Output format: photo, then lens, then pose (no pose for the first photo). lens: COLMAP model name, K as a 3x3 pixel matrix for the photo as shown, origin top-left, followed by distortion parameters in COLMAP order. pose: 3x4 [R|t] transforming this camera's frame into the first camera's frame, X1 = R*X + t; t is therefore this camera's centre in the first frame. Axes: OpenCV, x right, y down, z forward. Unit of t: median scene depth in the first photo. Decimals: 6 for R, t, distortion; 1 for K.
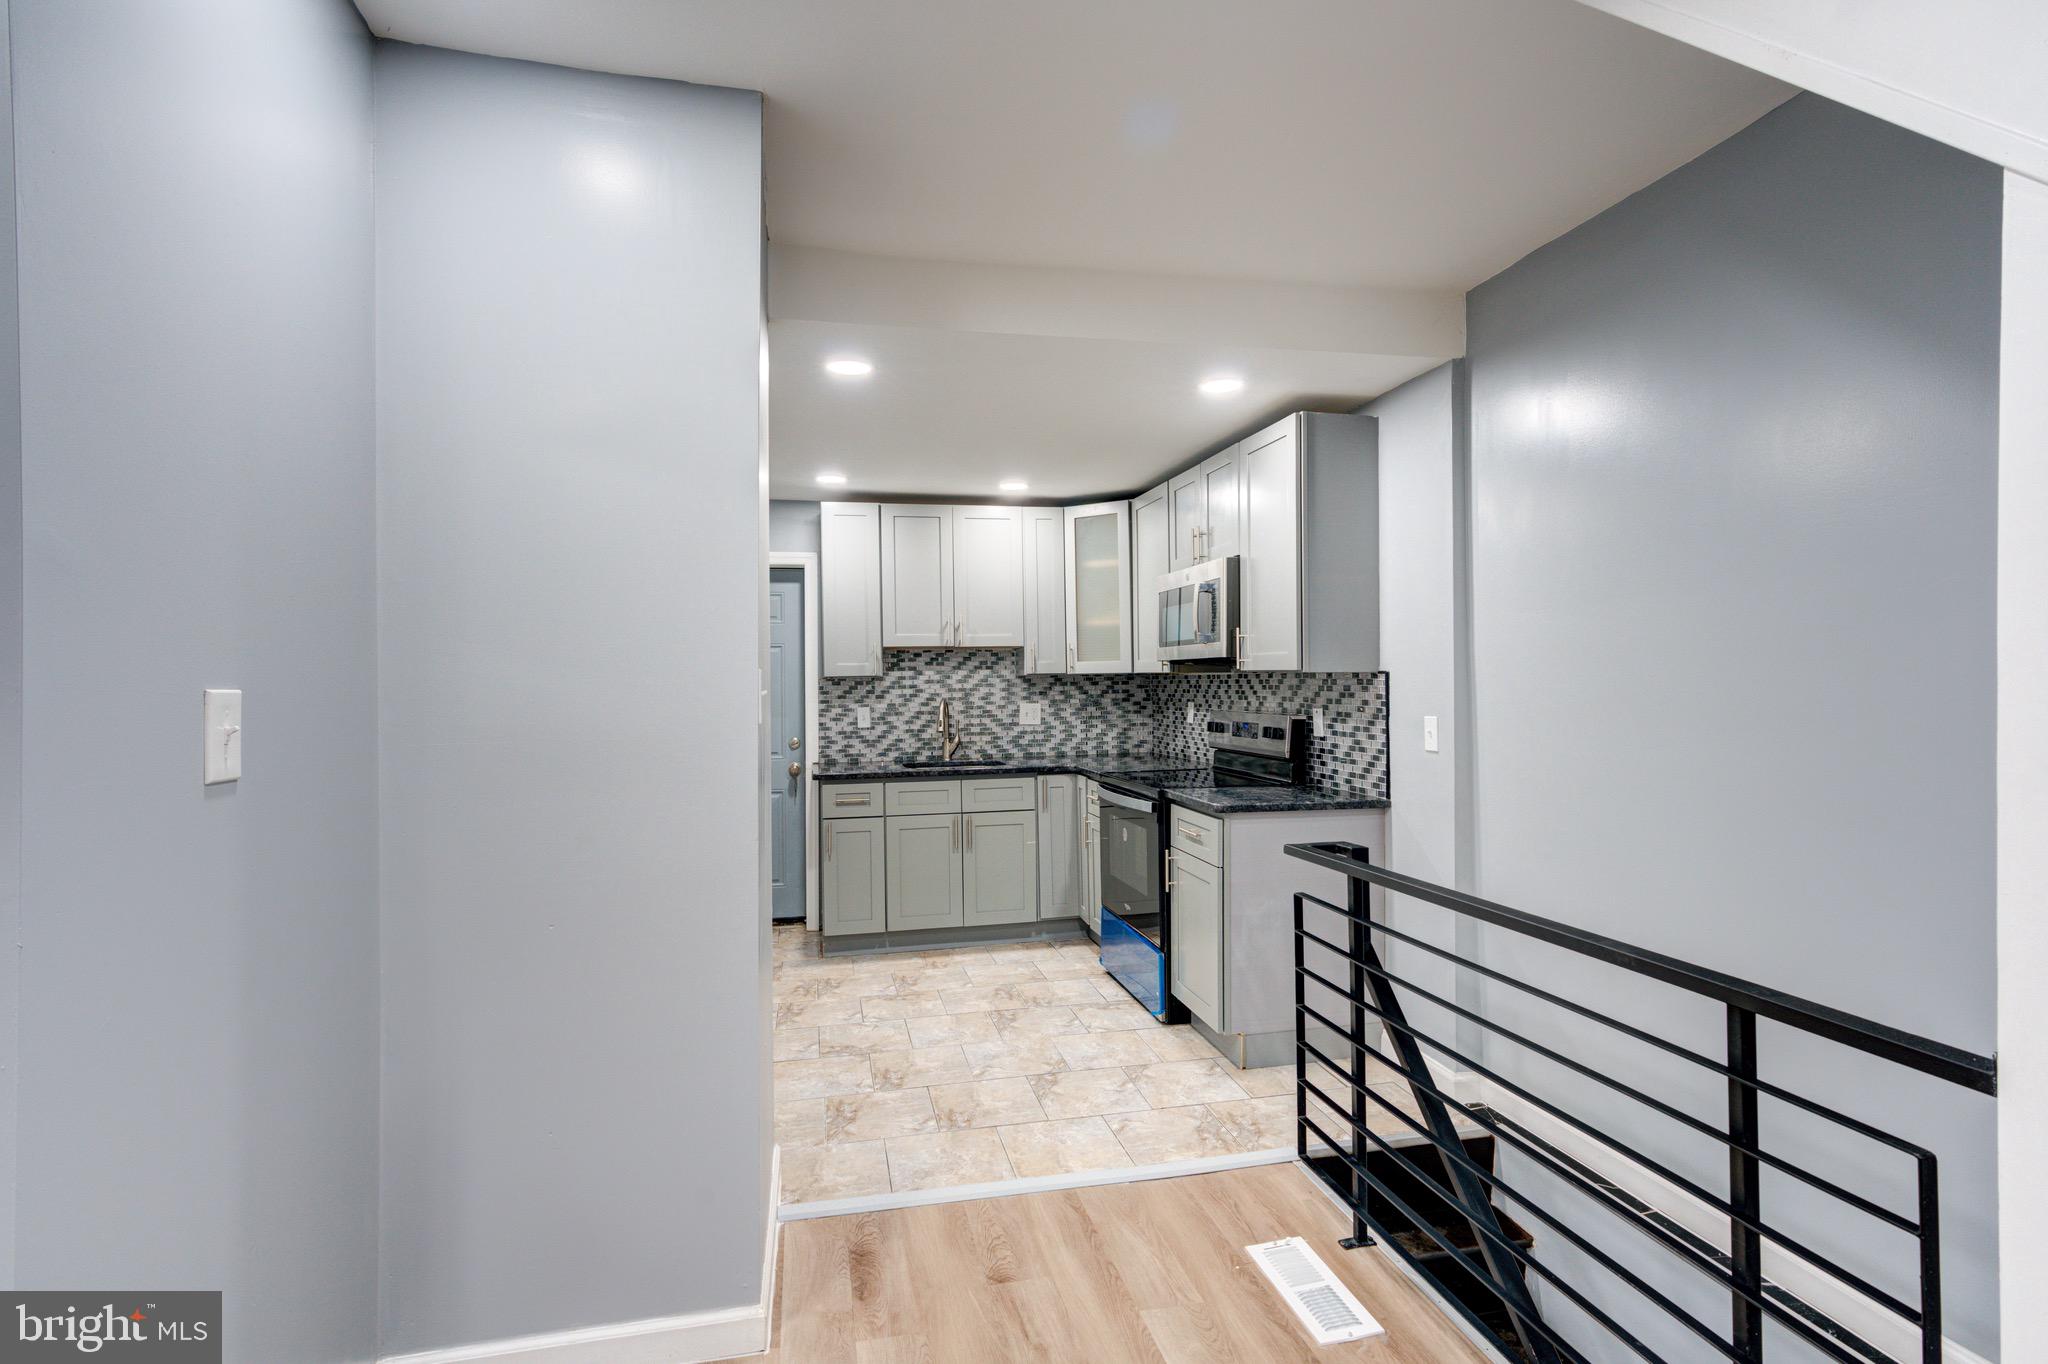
lens RADIAL K [[997.7, 0, 1028.7], [0, 997.7, 678.4], [0, 0, 1]] dist [-0.002584, 0.013023]
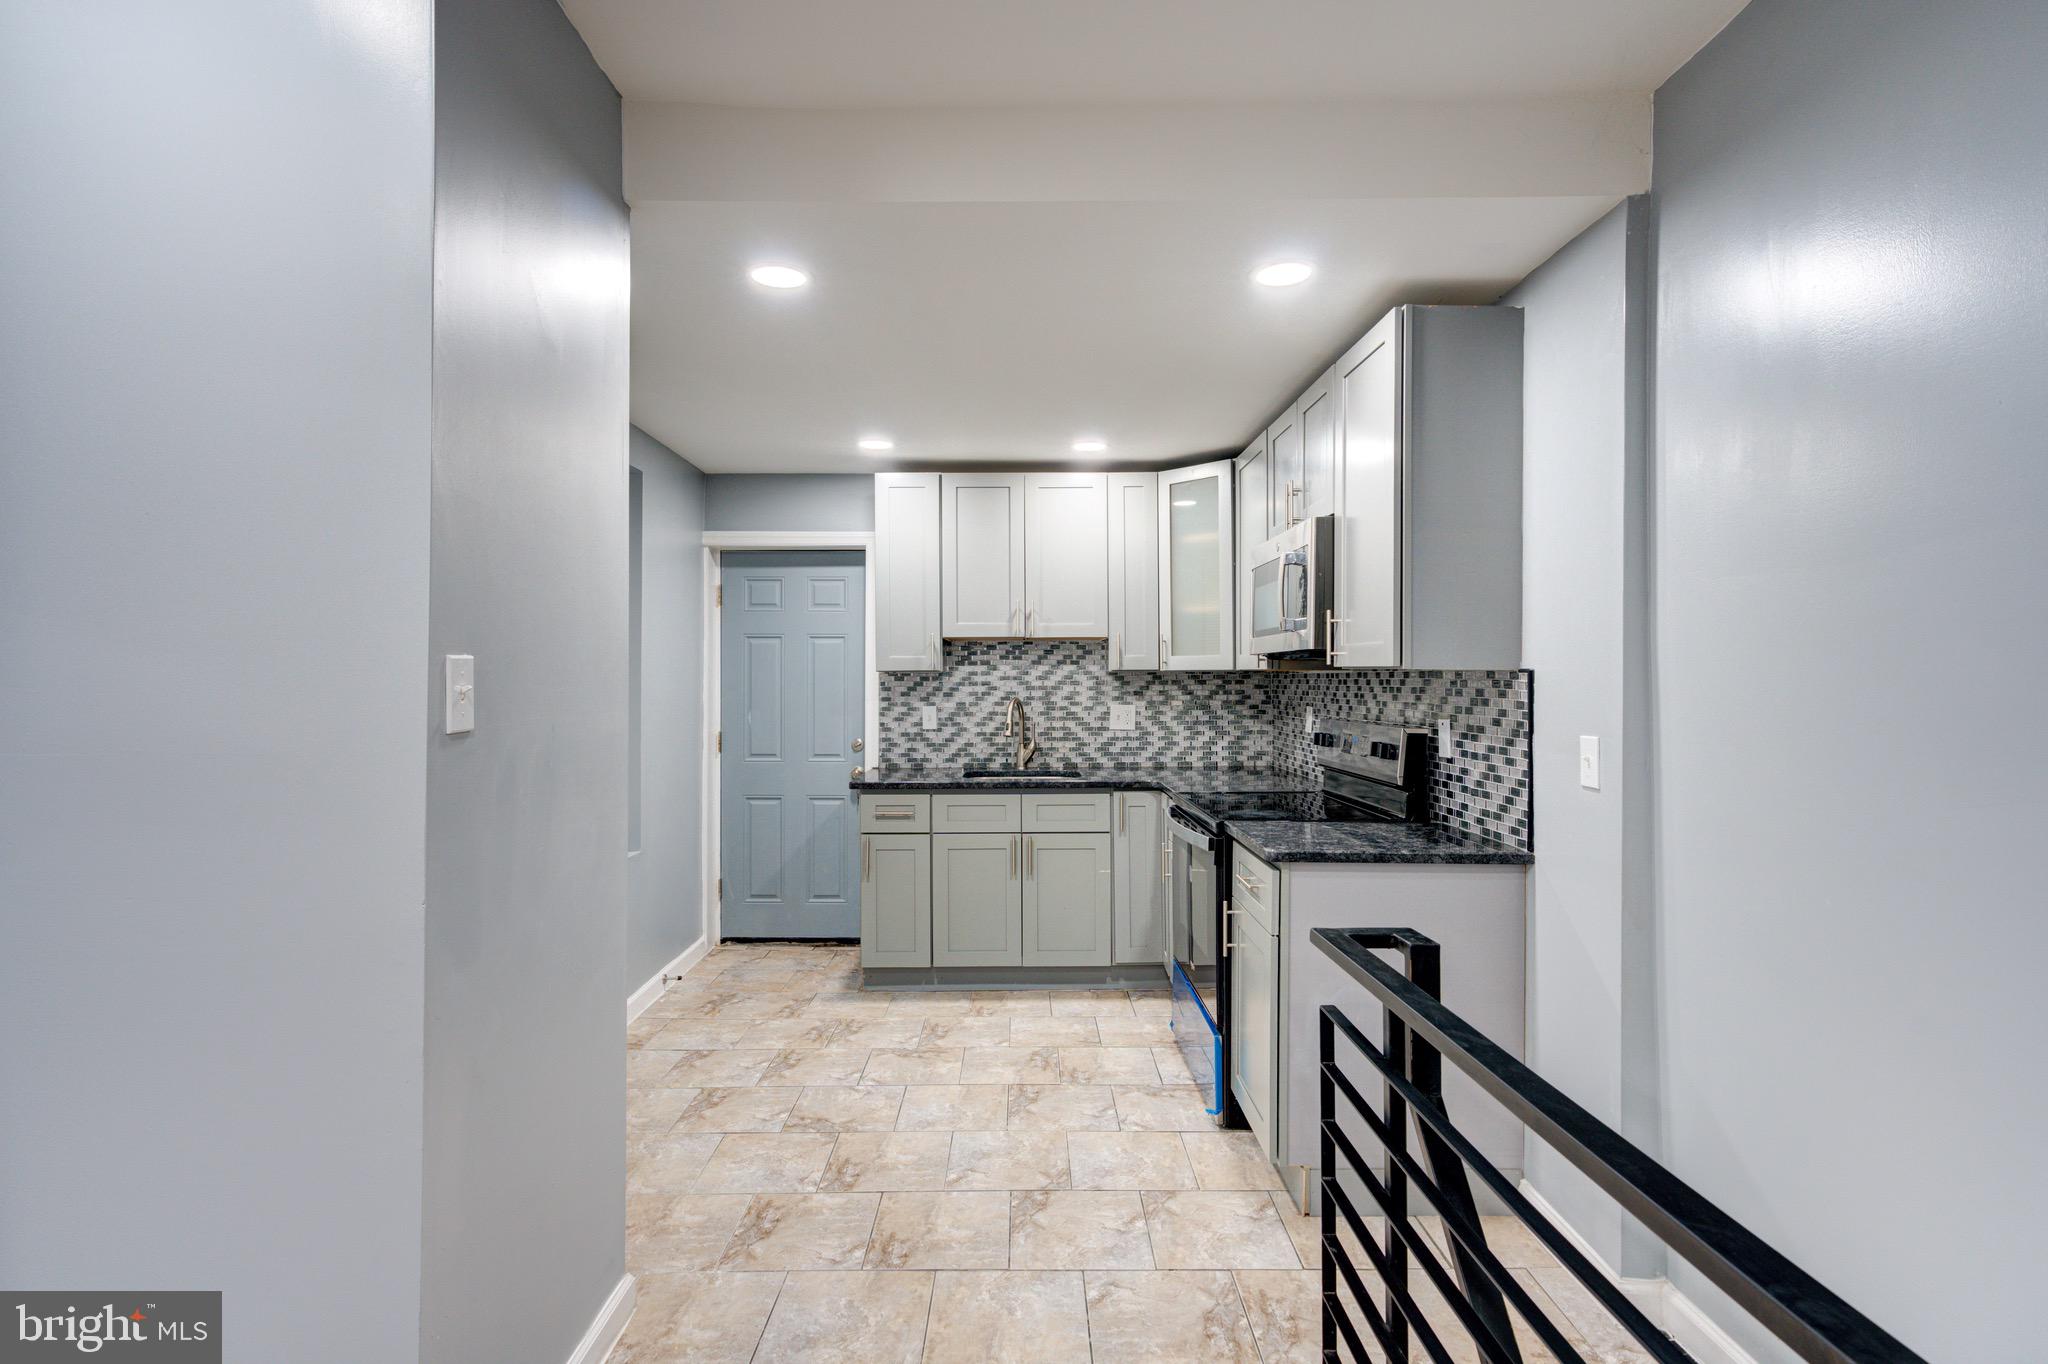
lens RADIAL K [[997.7, 0, 1028.7], [0, 997.7, 678.4], [0, 0, 1]] dist [-0.002584, 0.013023]
pose [[0.978499, 0.011482, -0.205933, 0.107892], [-0.011021, 0.999934, 0.003387, 0.000515], [0.205958, -0.001045, 0.978560, 0.164230]]
